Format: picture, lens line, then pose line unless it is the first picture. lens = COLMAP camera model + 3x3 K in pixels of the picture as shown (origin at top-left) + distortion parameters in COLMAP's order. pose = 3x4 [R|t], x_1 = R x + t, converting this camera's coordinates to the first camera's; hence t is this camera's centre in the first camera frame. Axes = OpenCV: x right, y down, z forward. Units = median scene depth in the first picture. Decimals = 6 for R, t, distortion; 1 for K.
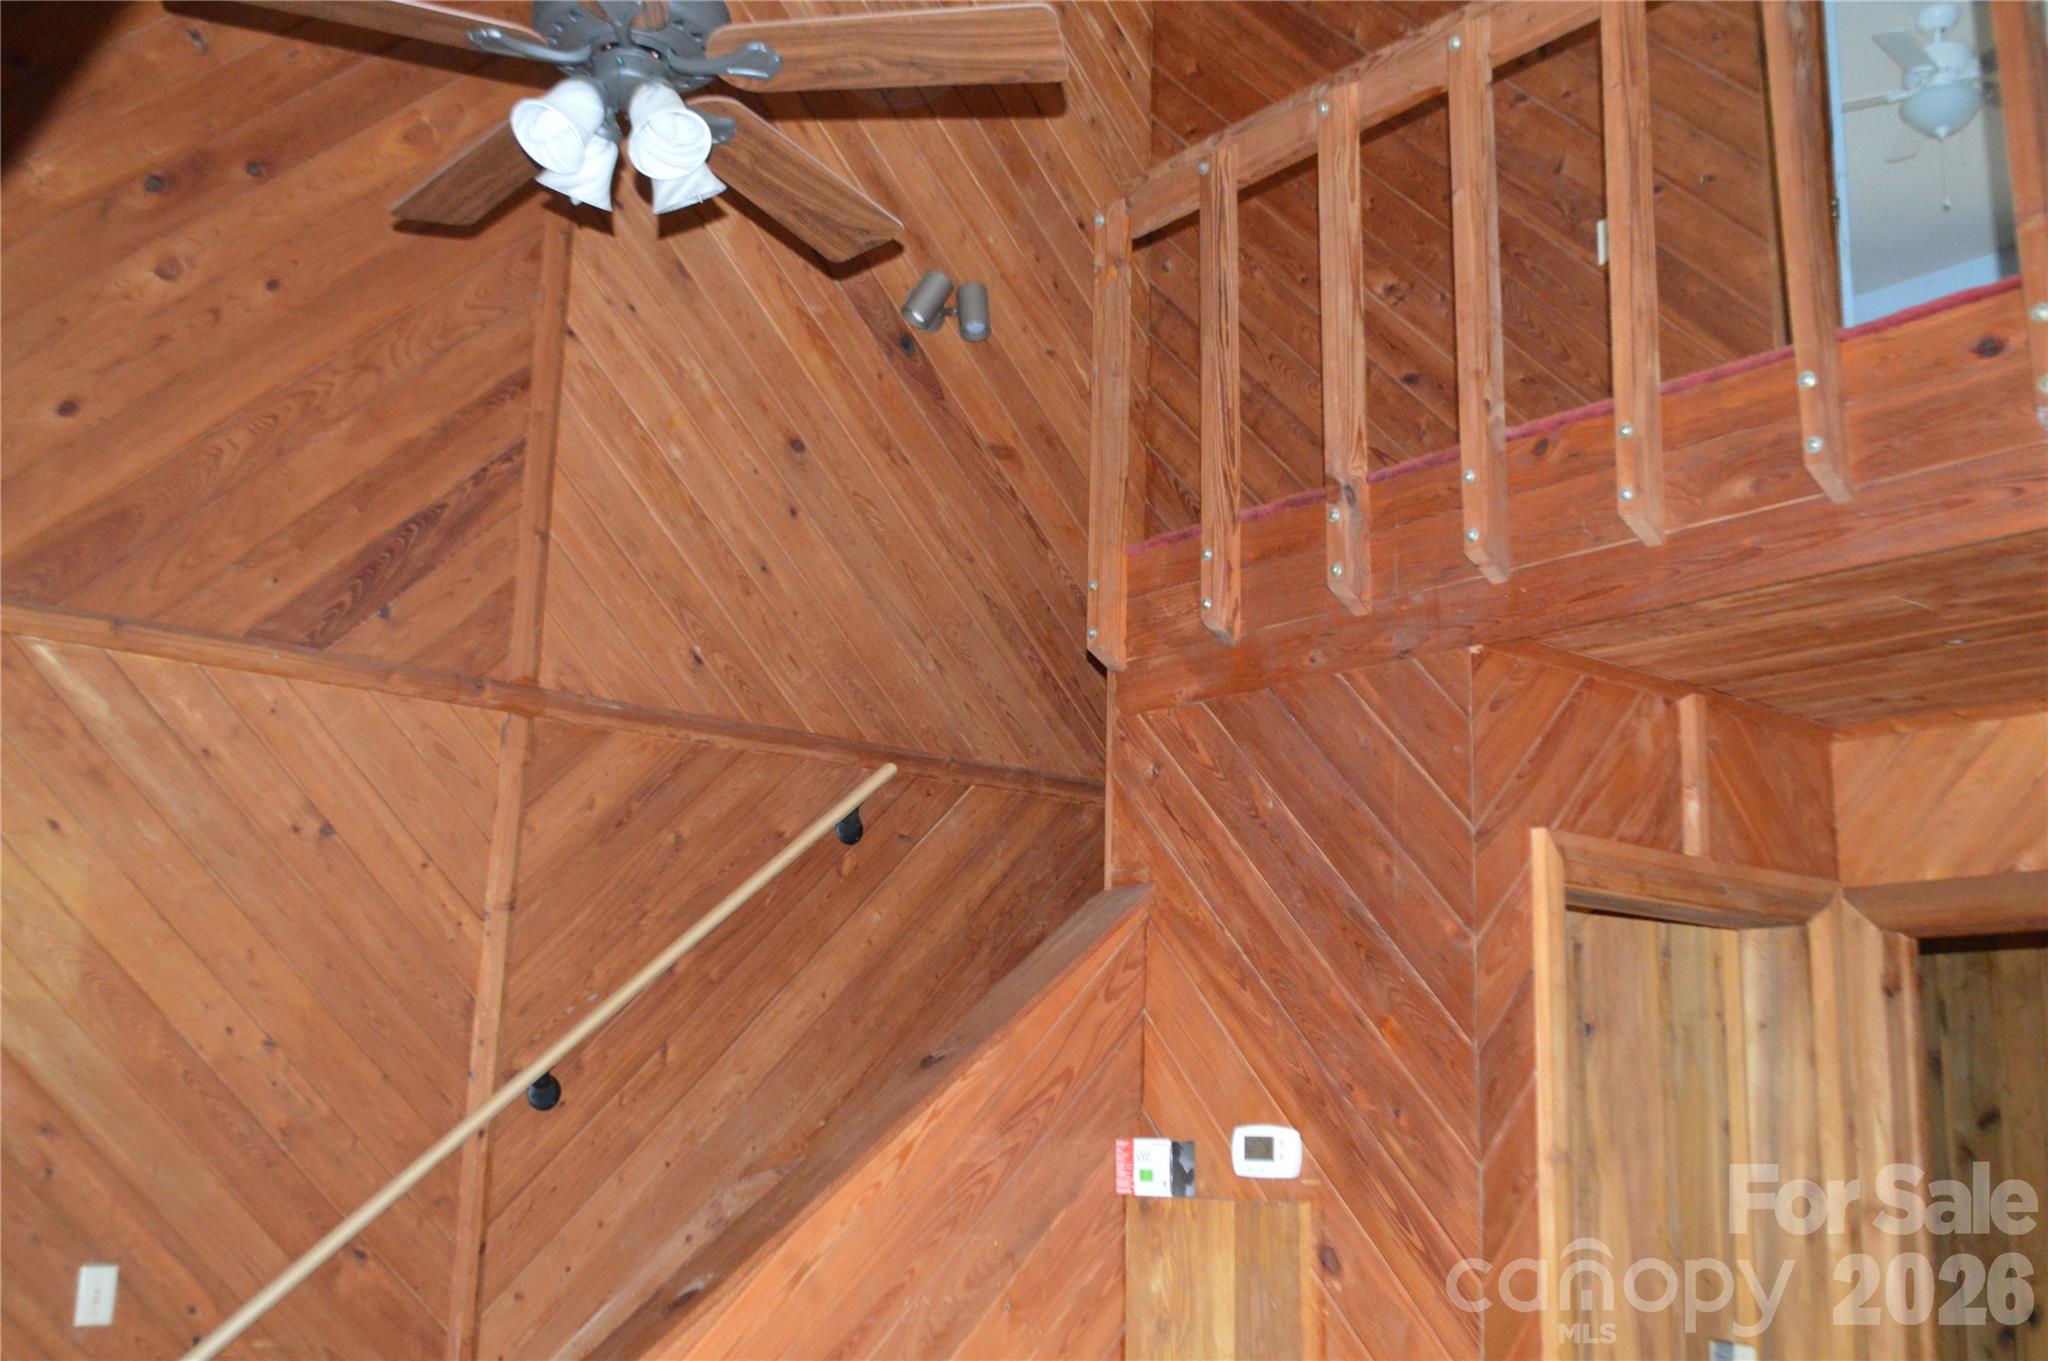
lens RADIAL K [[1975.0, 0, 1024.3], [0, 1975.0, 682.3], [0, 0, 1]] dist [-0.009097, 0.000000]
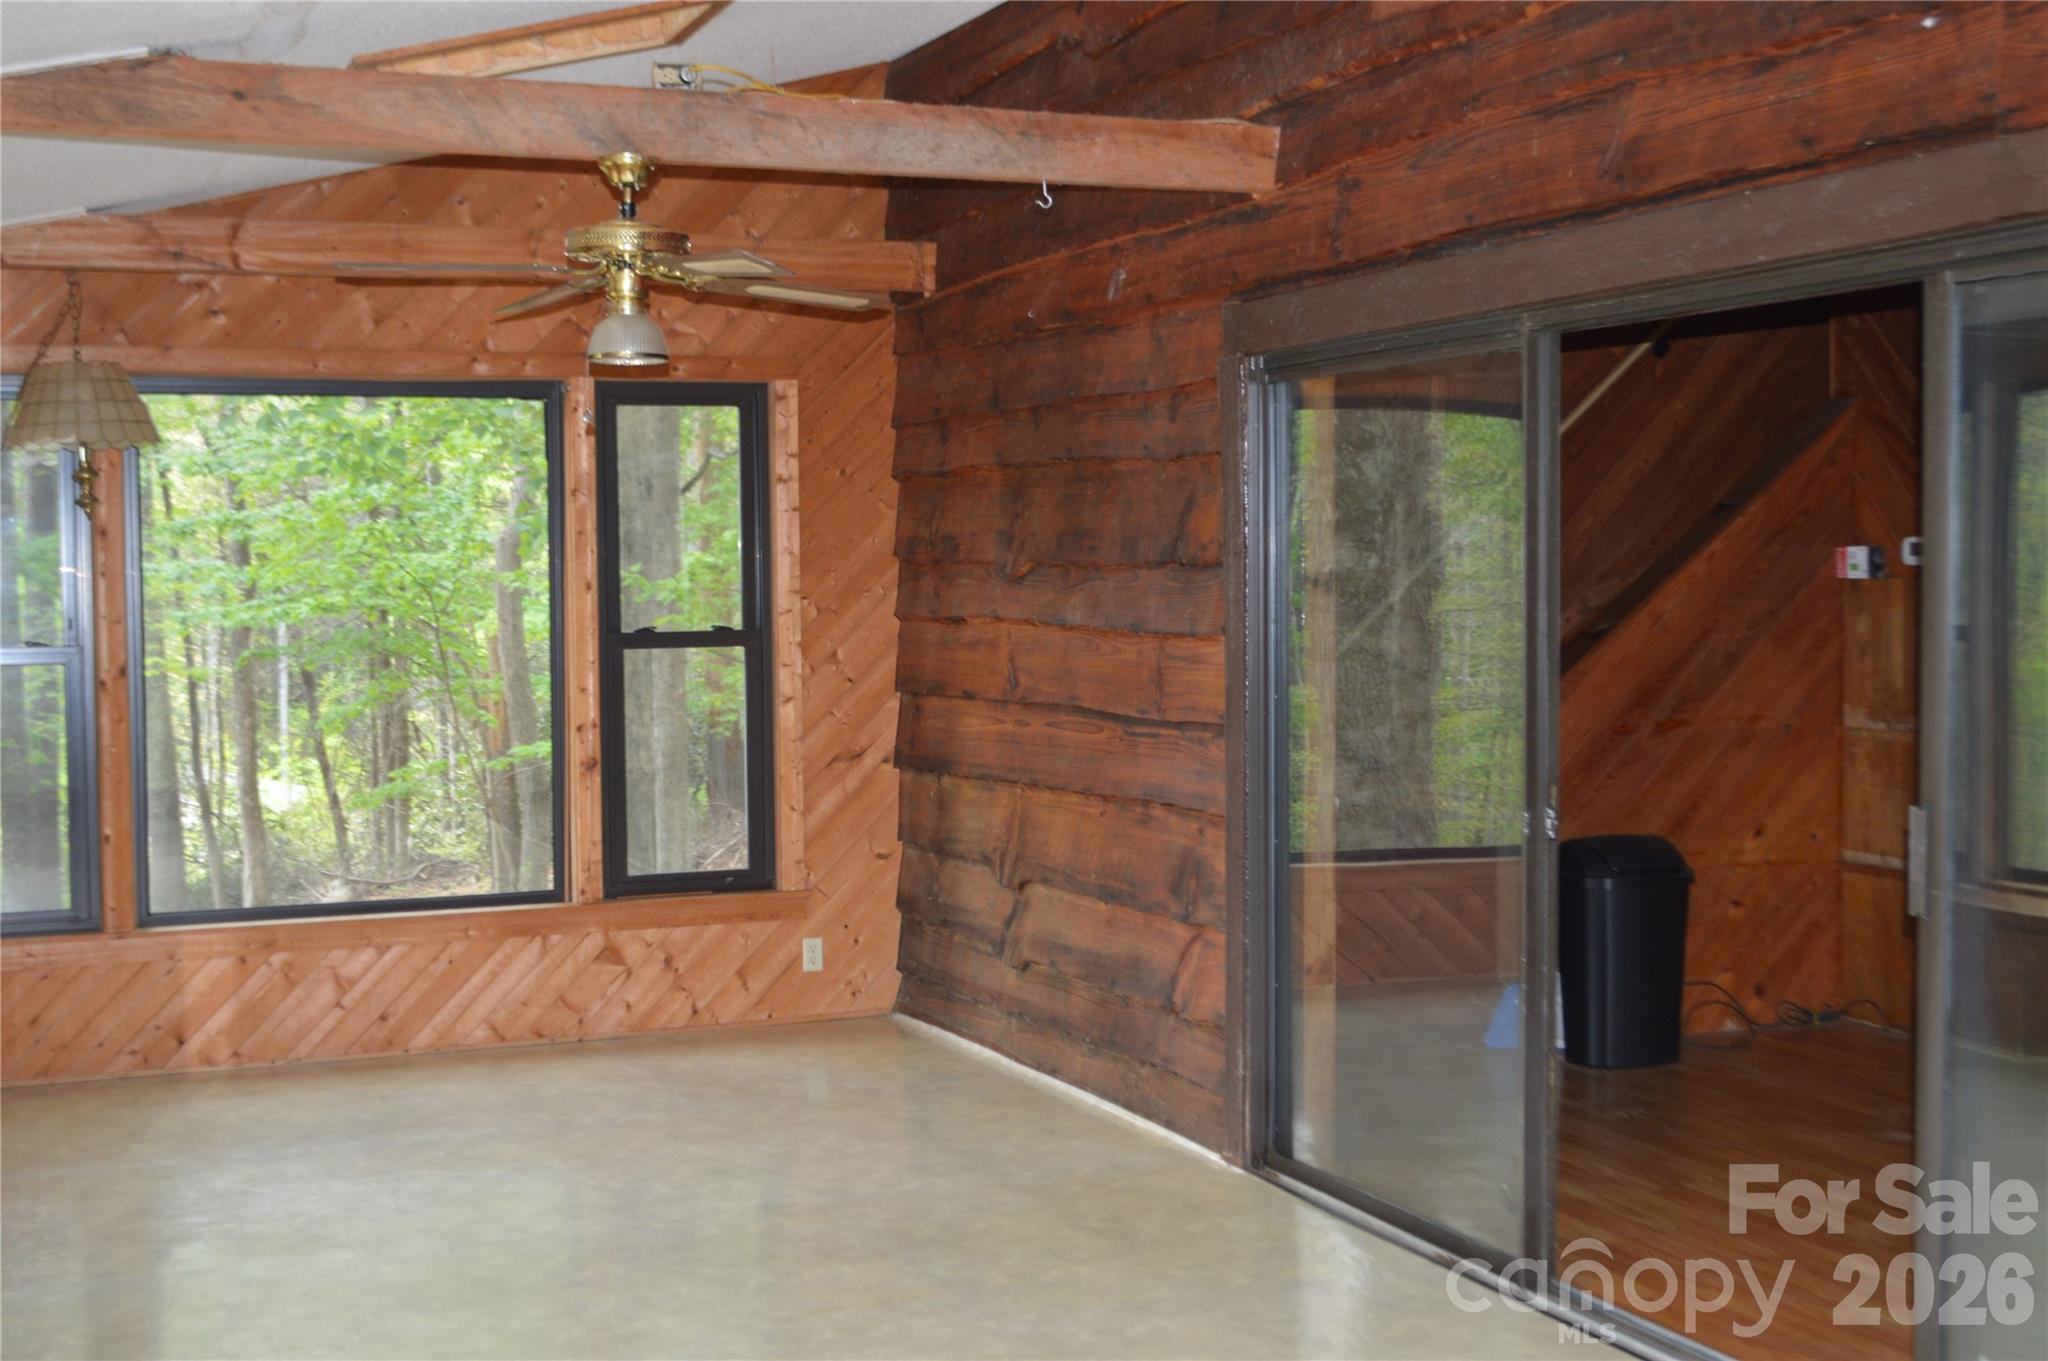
lens RADIAL K [[2647.8, 0, 1025.8], [0, 2647.8, 681.9], [0, 0, 1]] dist [-0.026542, 0.000000]
pose [[0.954737, -0.017950, -0.296909, 0.037734], [0.094604, 0.964671, 0.245887, -0.202065], [0.282006, -0.262846, 0.922705, -0.950070]]
